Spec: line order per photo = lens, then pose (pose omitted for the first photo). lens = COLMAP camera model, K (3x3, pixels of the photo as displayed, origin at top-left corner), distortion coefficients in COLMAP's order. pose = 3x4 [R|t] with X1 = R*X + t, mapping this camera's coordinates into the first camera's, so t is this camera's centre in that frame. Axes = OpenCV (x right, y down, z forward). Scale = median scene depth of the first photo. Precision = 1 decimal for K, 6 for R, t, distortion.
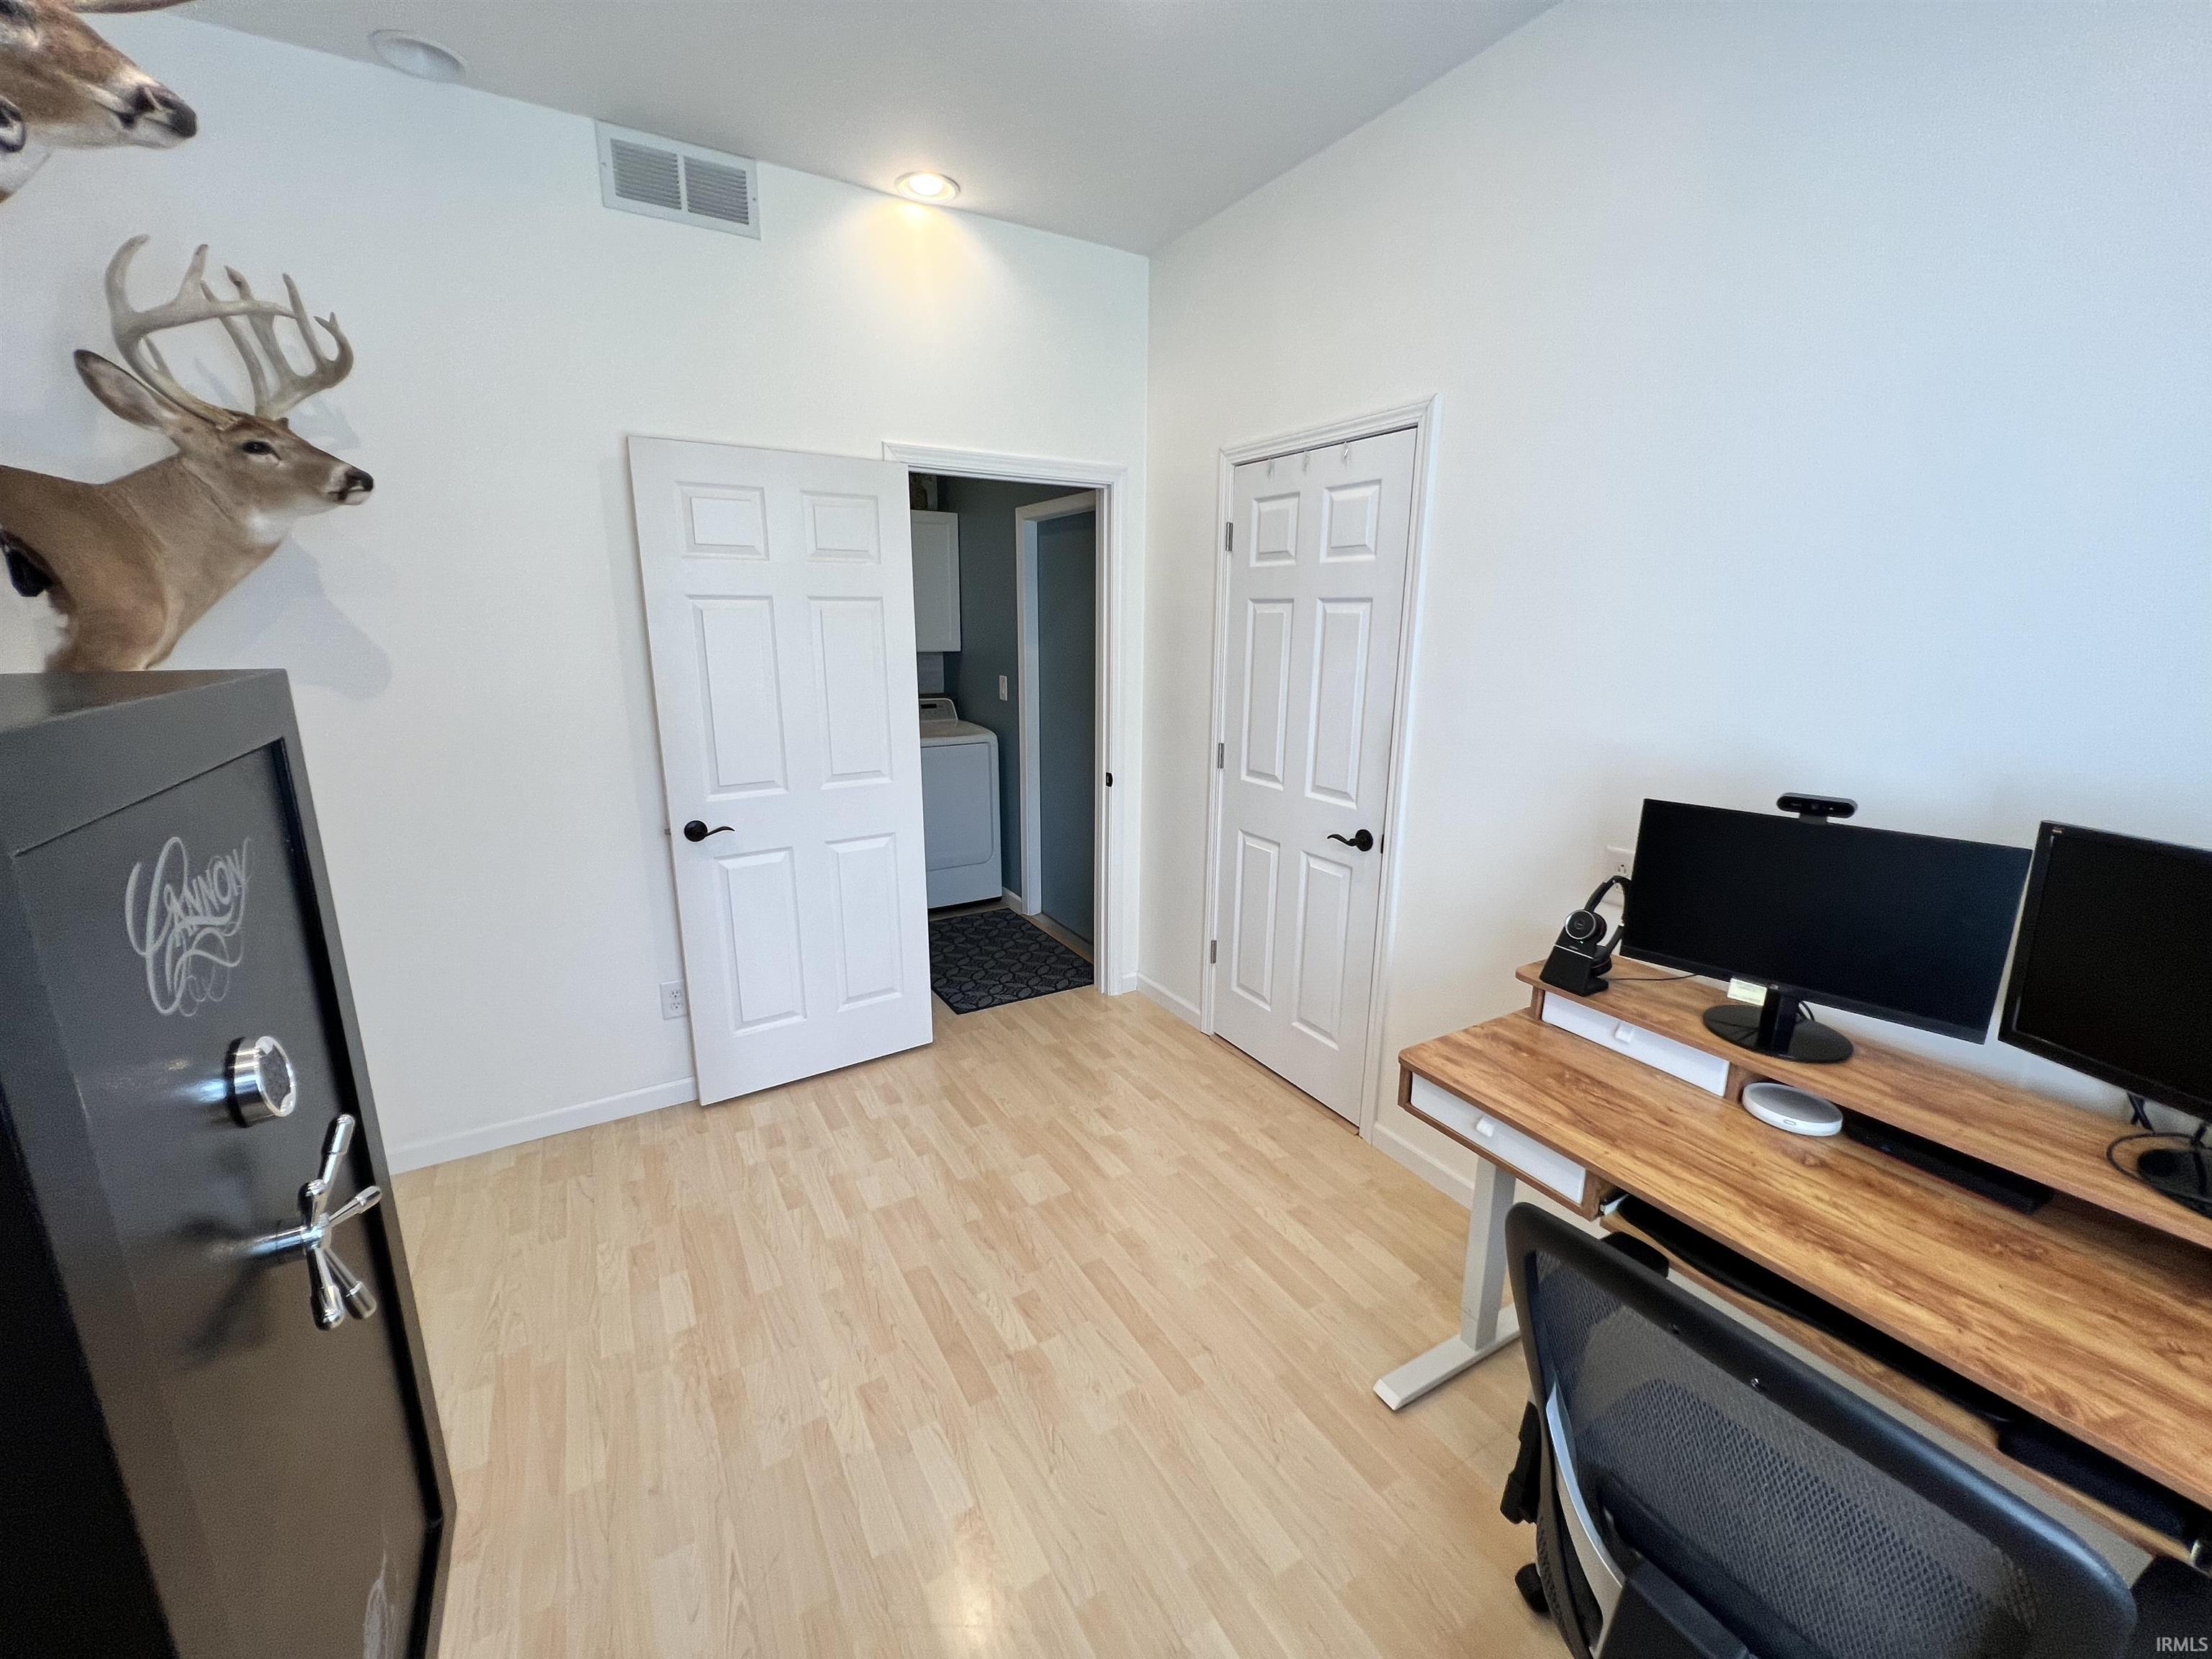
lens RADIAL K [[889.2, 0, 1106.5], [0, 889.2, 821.0], [0, 0, 1]] dist [0.001547, 0.000455]
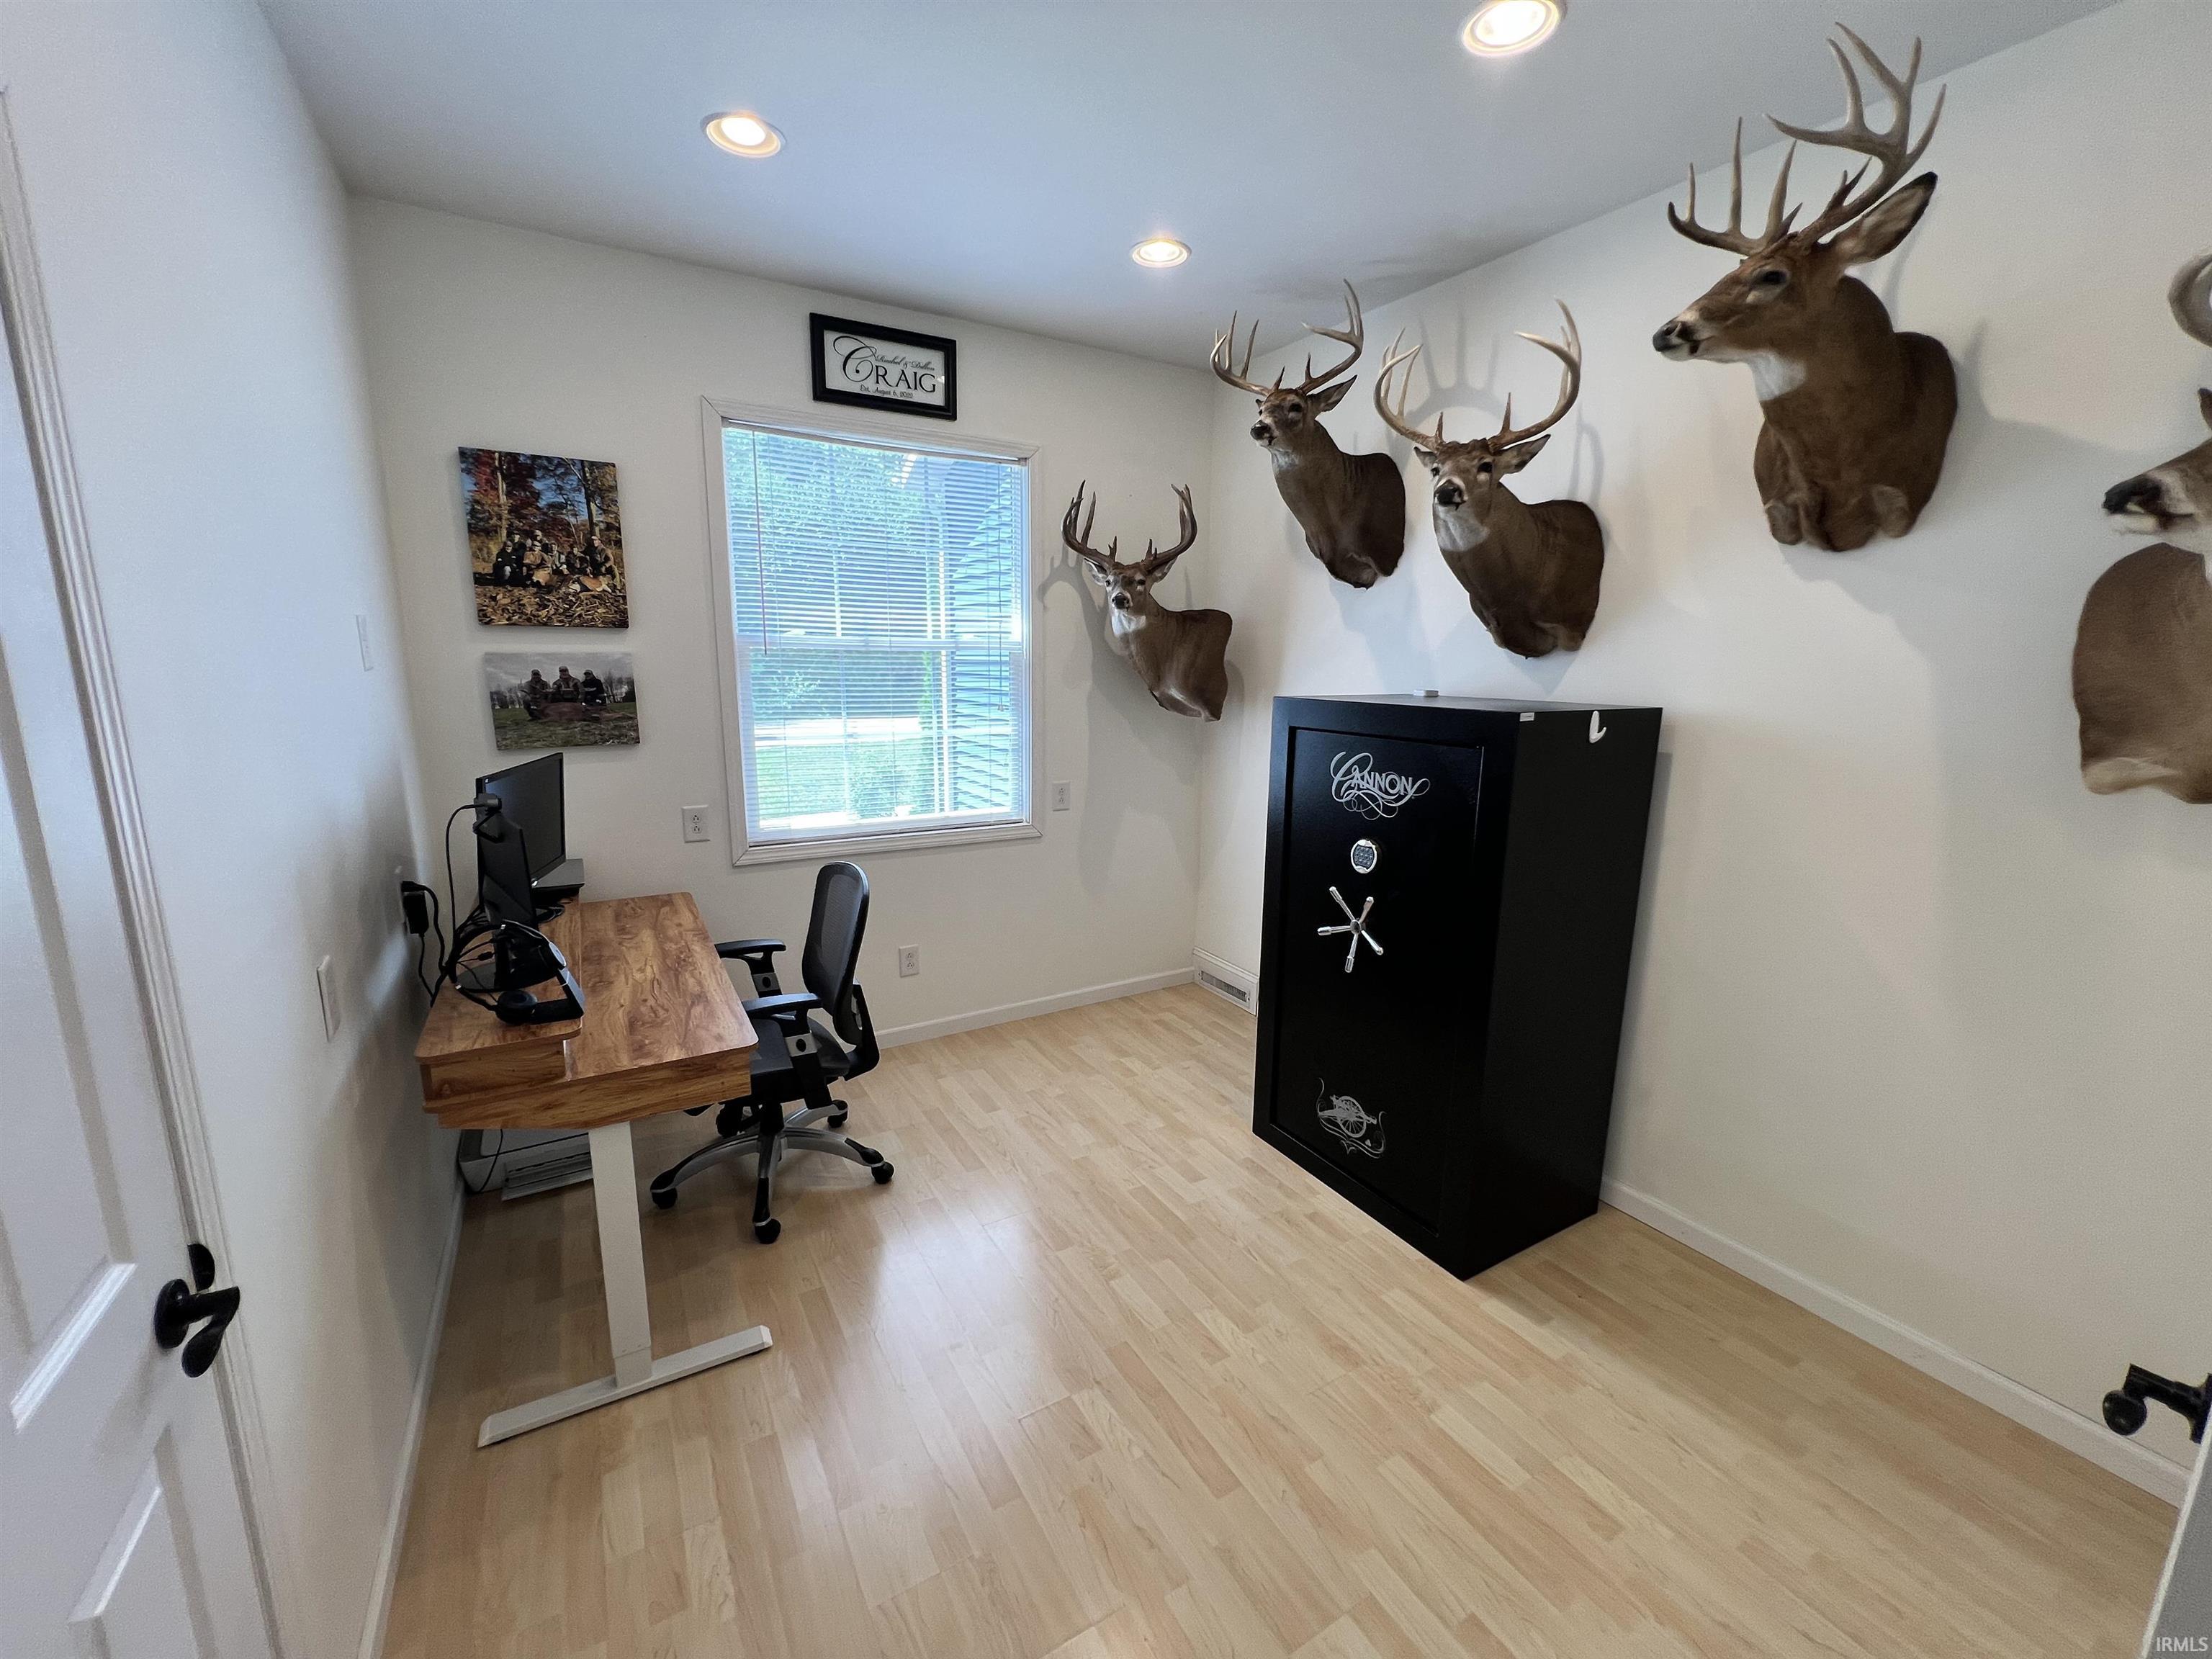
lens RADIAL K [[889.2, 0, 1106.0], [0, 889.2, 826.0], [0, 0, 1]] dist [0.001547, 0.000455]
pose [[-0.999857, -0.016491, -0.003849, -0.109288], [-0.016626, 0.912712, 0.408265, -0.435528], [-0.003220, 0.408270, -0.912856, 1.771152]]
